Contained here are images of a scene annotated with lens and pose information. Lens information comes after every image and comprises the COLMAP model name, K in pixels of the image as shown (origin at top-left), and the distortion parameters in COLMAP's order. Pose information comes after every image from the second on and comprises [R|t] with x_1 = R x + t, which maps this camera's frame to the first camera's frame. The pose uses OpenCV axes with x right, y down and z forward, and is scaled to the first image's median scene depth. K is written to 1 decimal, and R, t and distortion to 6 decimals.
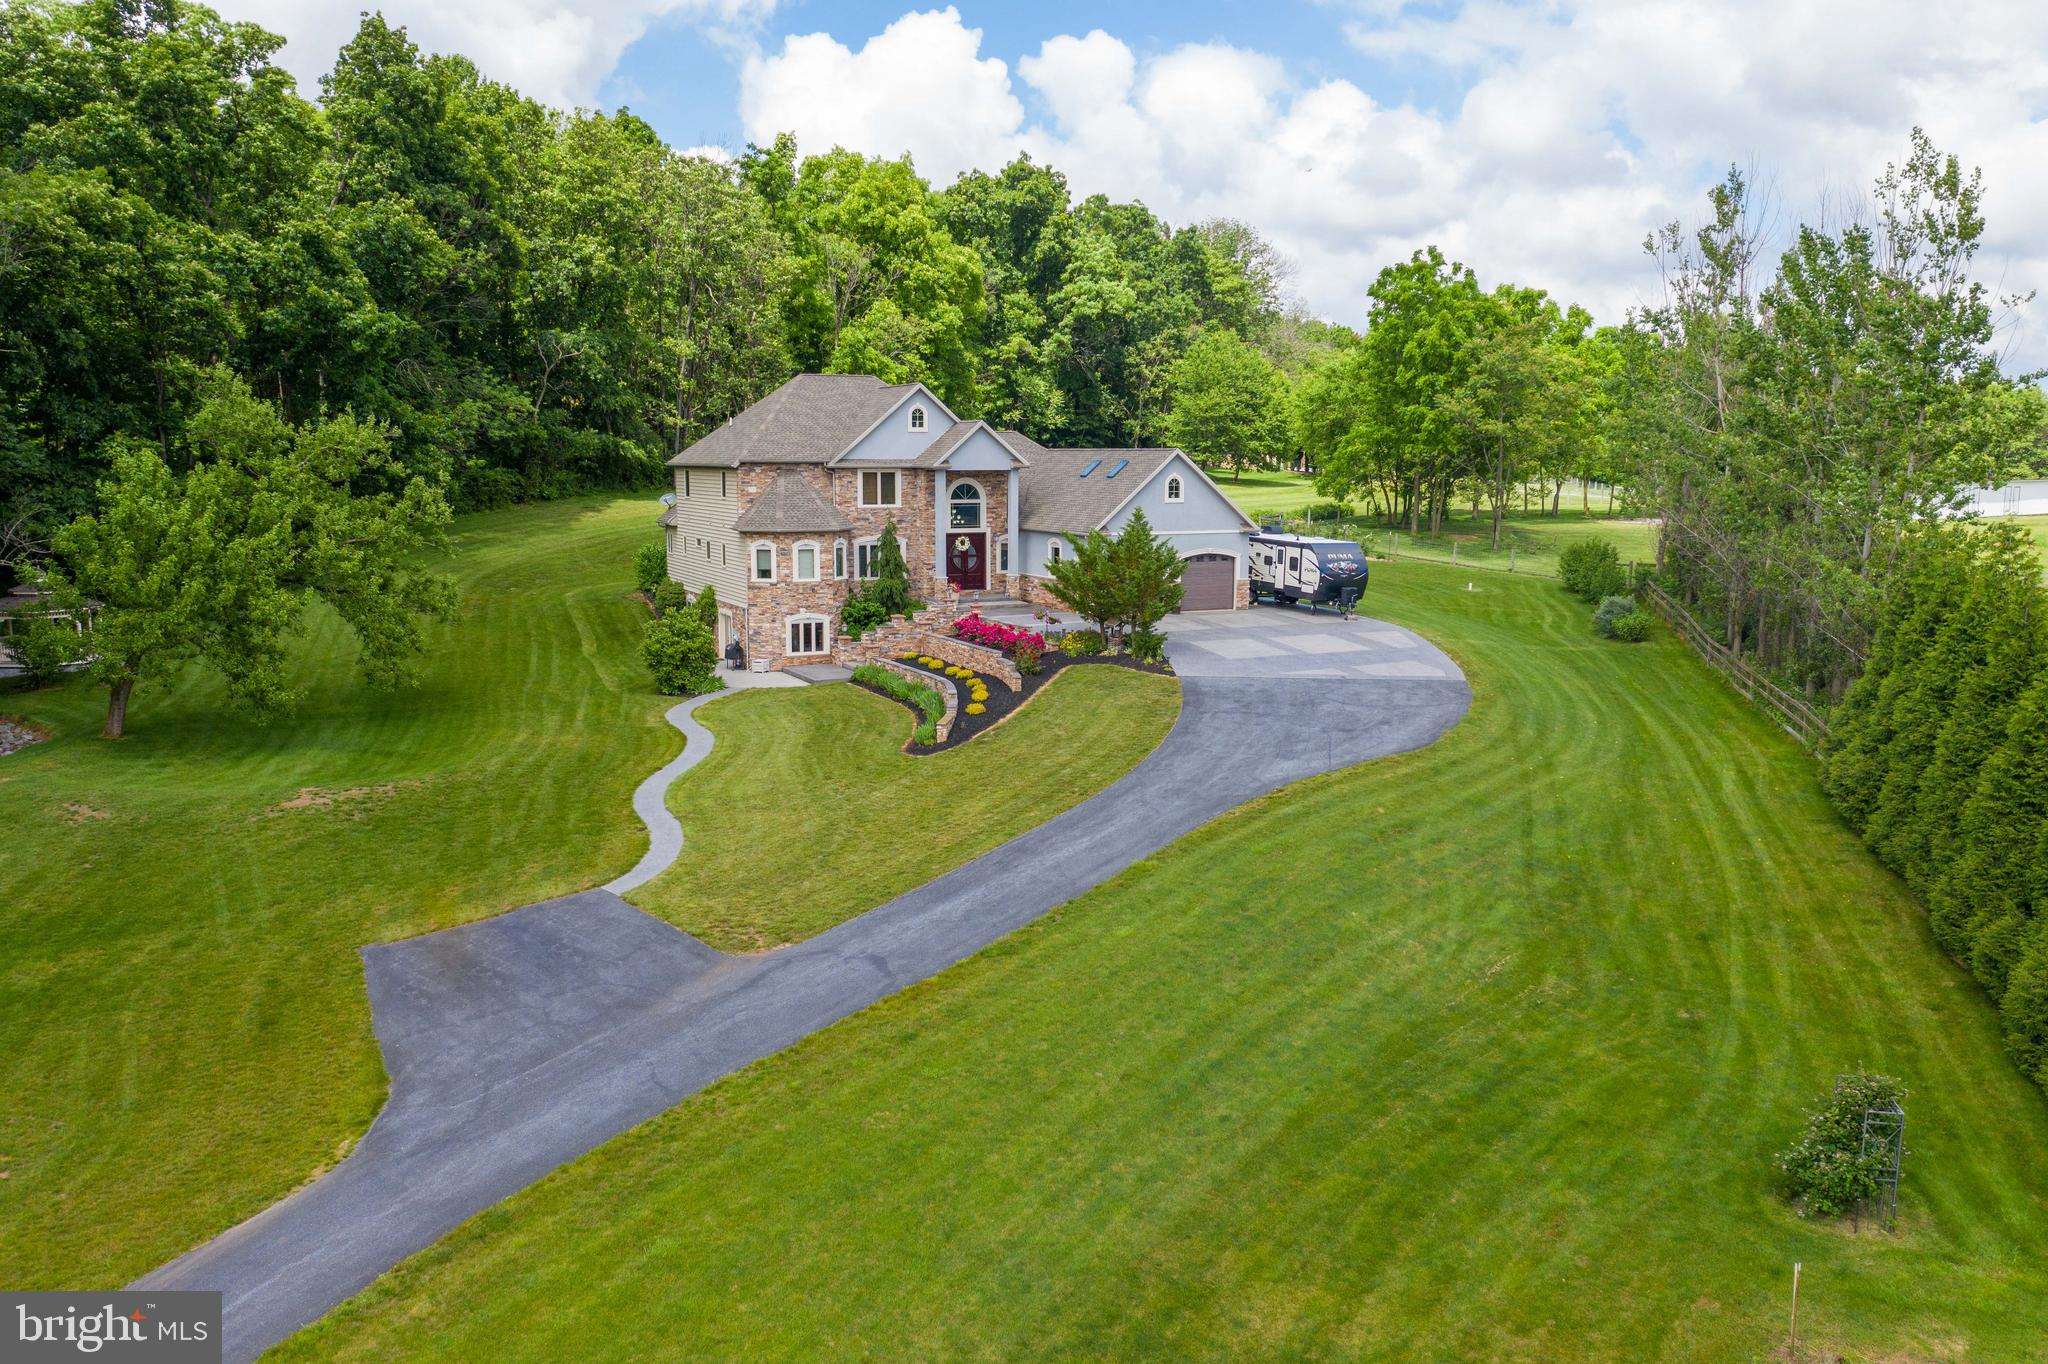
lens RADIAL K [[1628.1, 0, 1015.8], [0, 1628.1, 690.2], [0, 0, 1]] dist [0.002363, 0.011884]
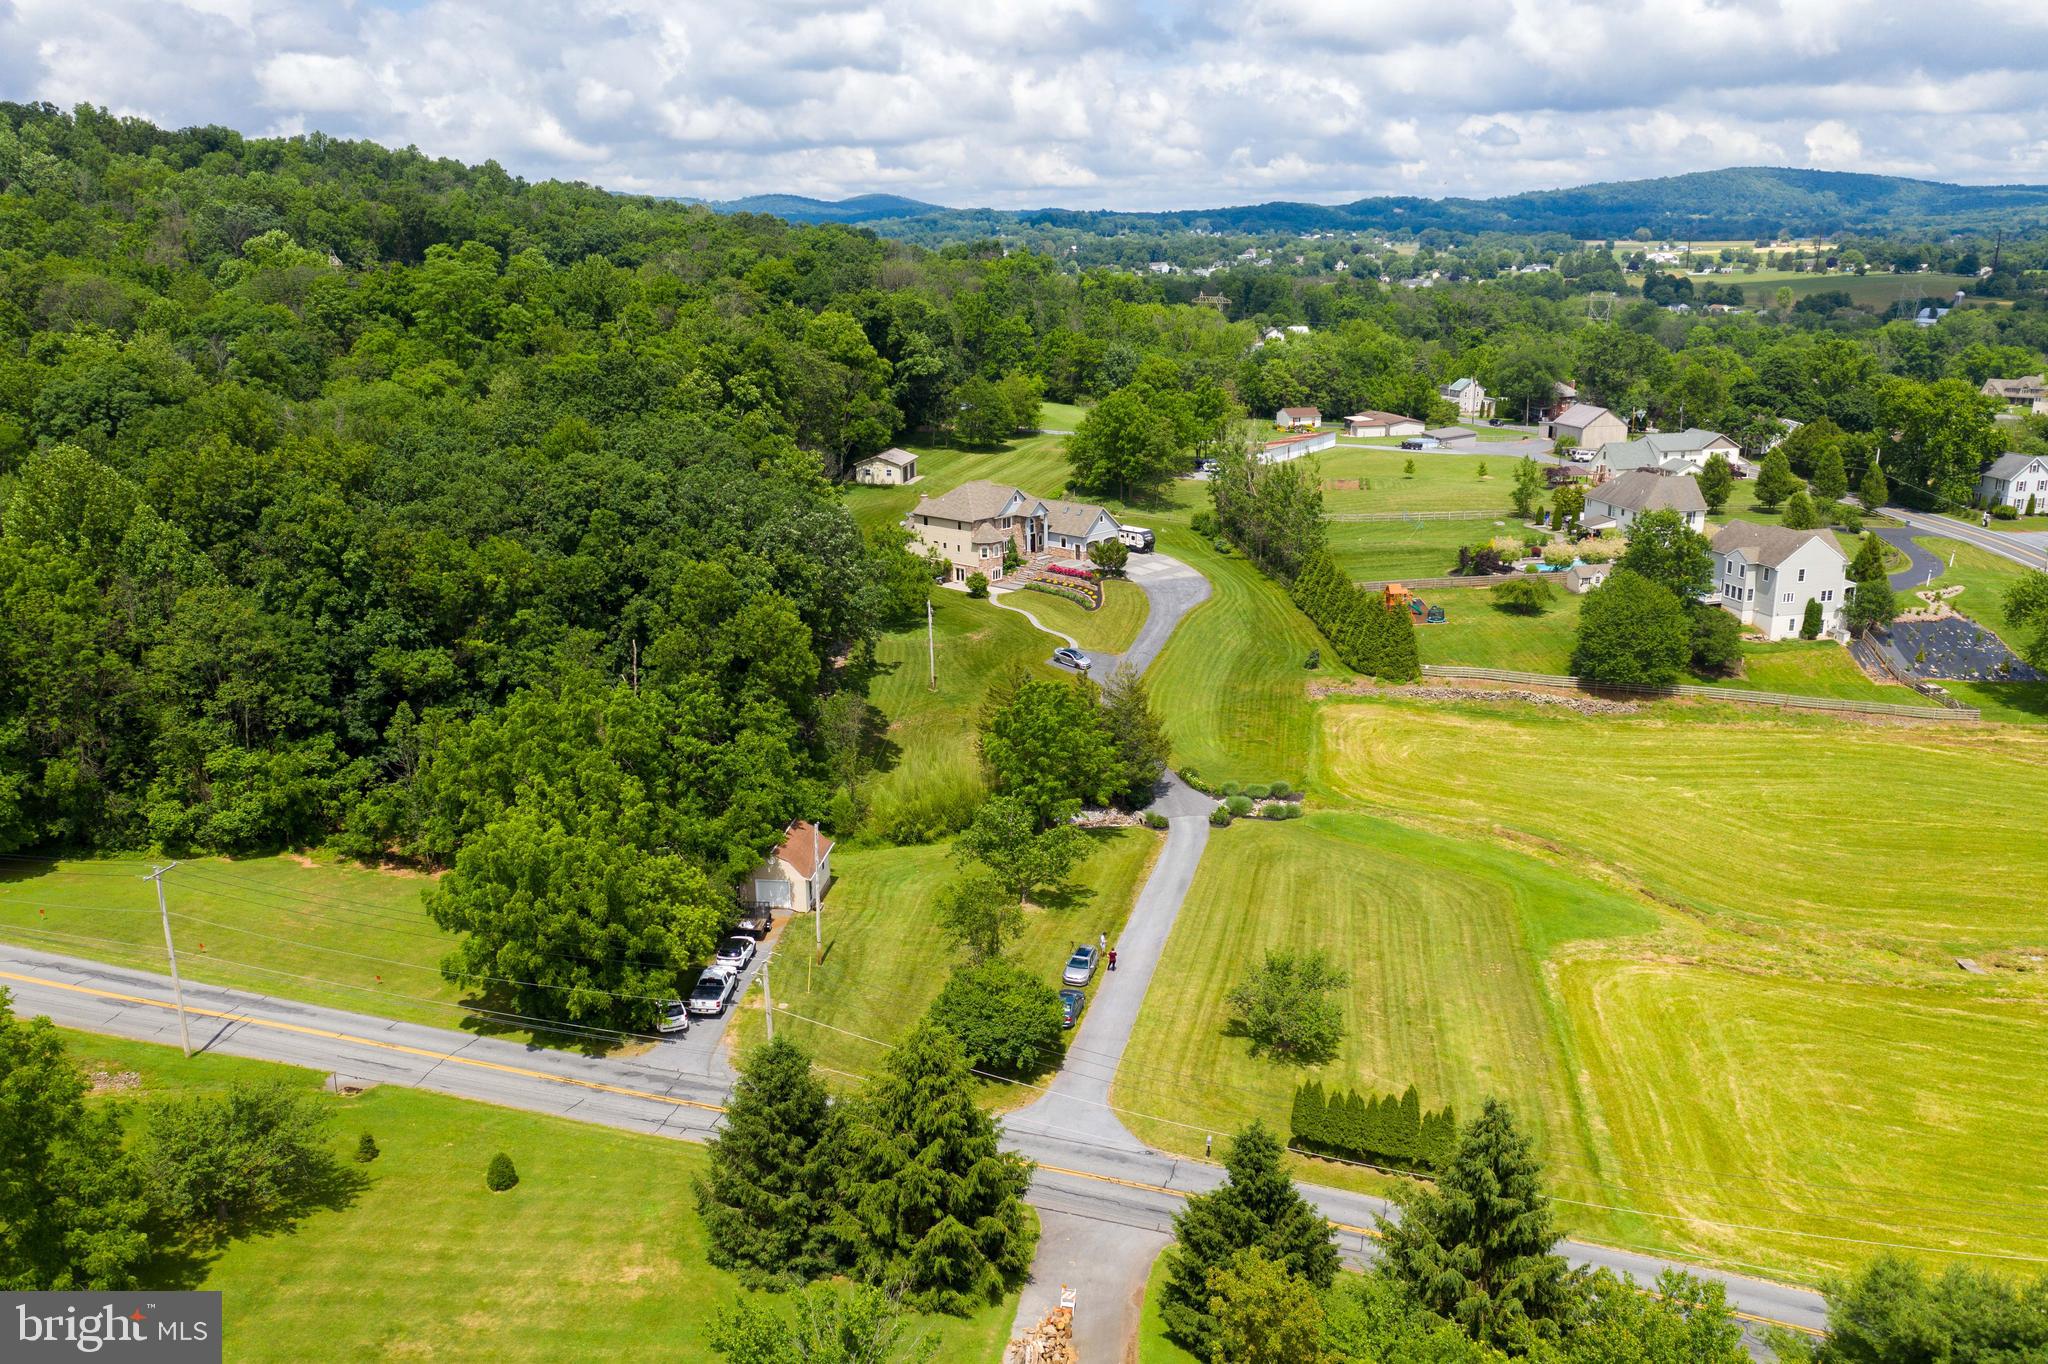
lens RADIAL K [[1628.1, 0, 1020.0], [0, 1628.1, 672.2], [0, 0, 1]] dist [0.002363, 0.011884]
pose [[0.930240, -0.110390, 0.349953, -1.167879], [0.067484, 0.988876, 0.132549, -0.251605], [-0.360692, -0.099686, 0.927342, -1.890258]]
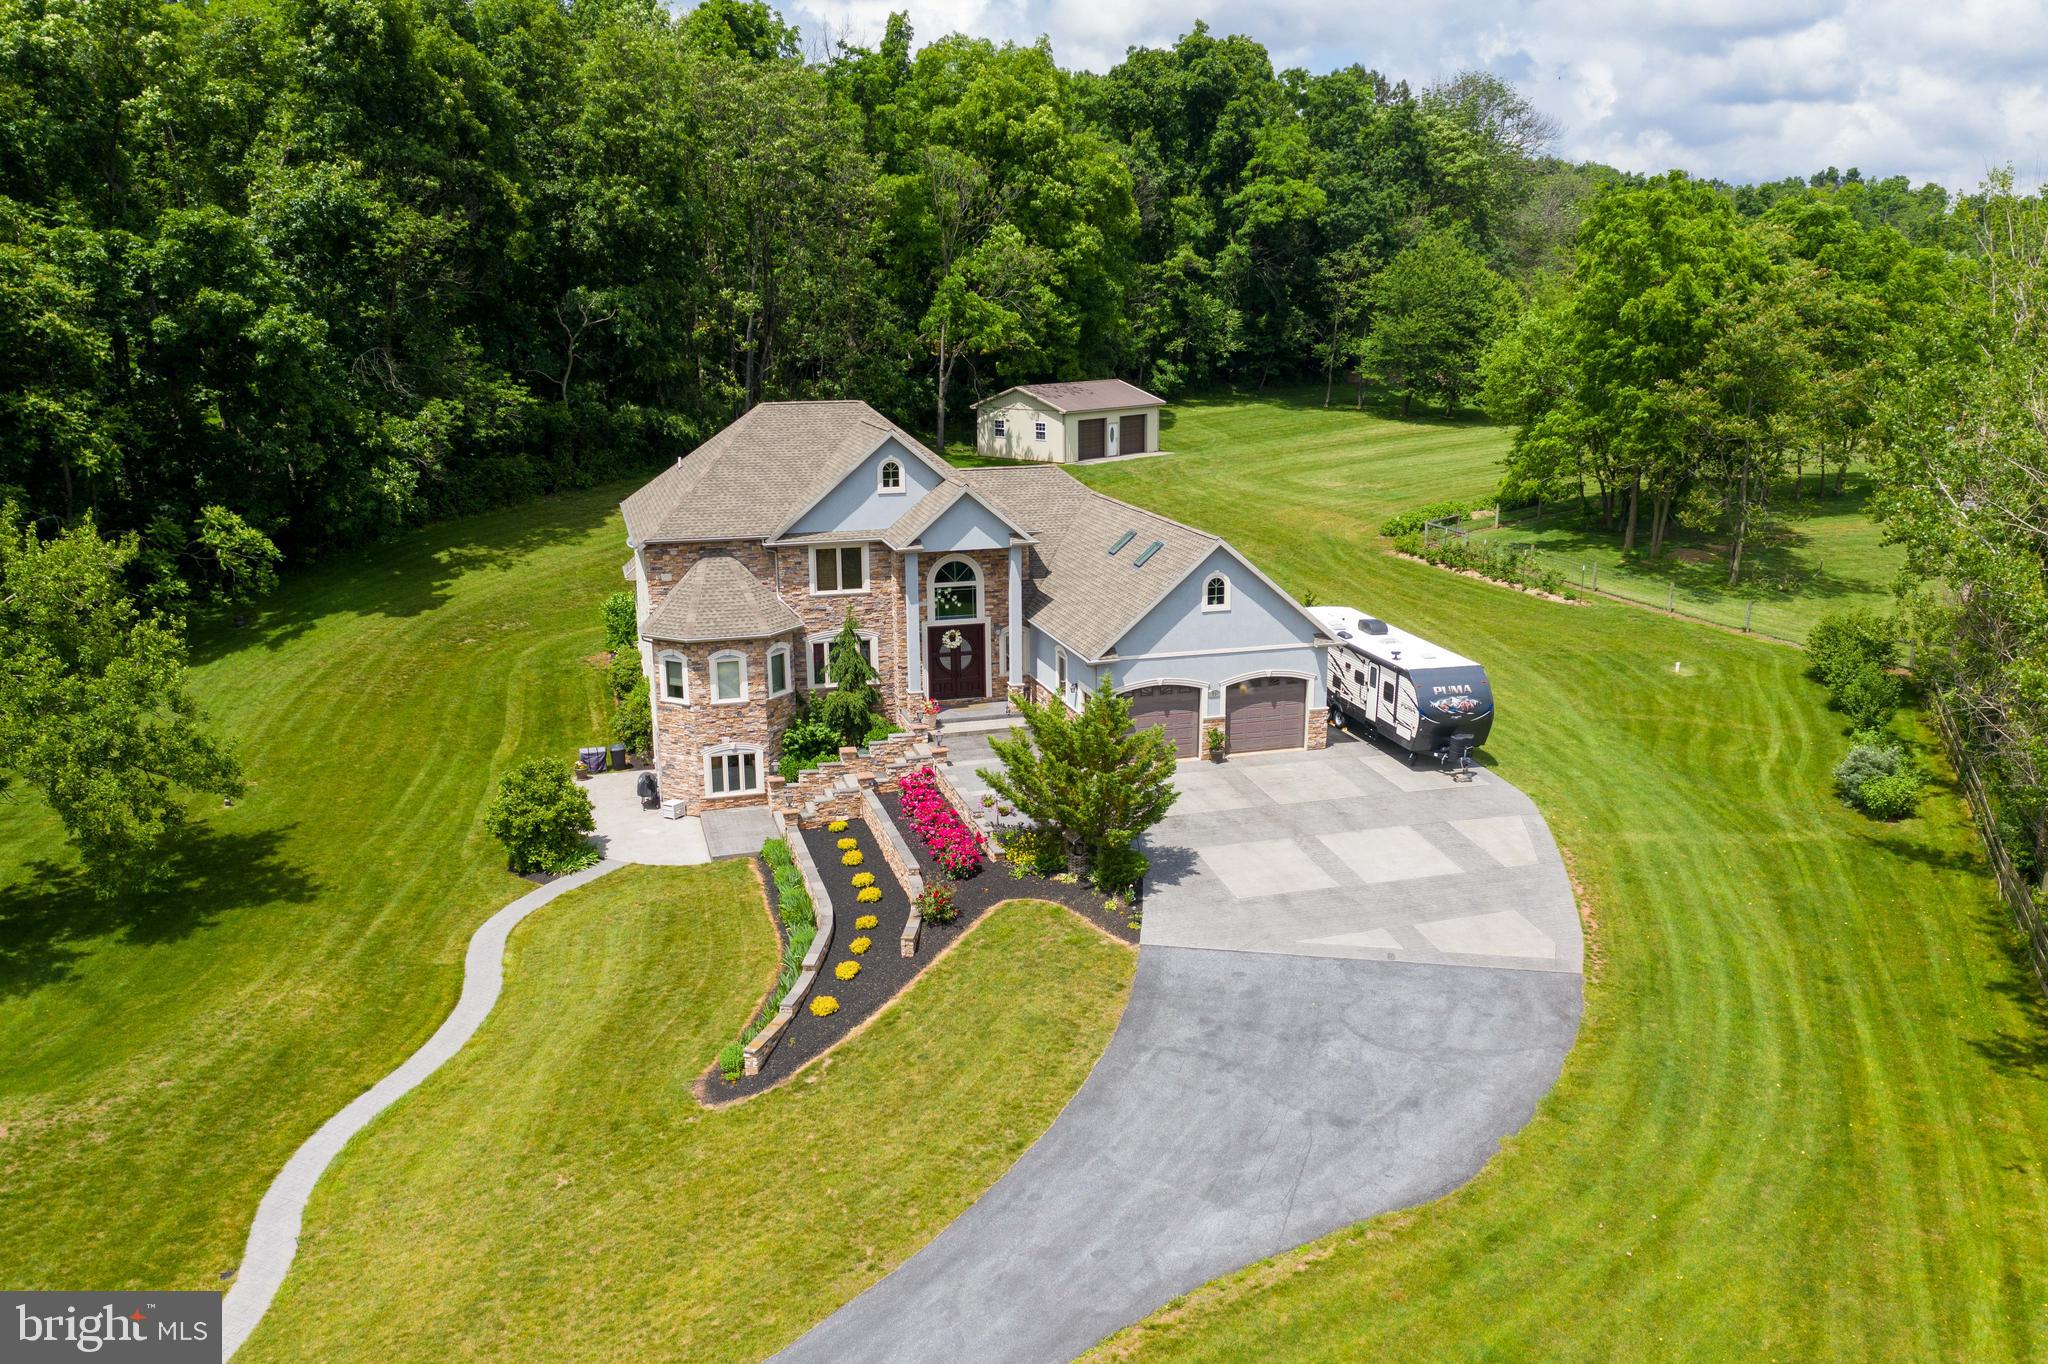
lens RADIAL K [[1628.1, 0, 1015.4], [0, 1628.1, 687.3], [0, 0, 1]] dist [0.002363, 0.011884]
pose [[0.985447, 0.029389, -0.167422, 0.126130], [-0.013044, 0.995111, 0.097900, -0.144675], [0.169480, -0.094291, 0.981013, 0.262904]]
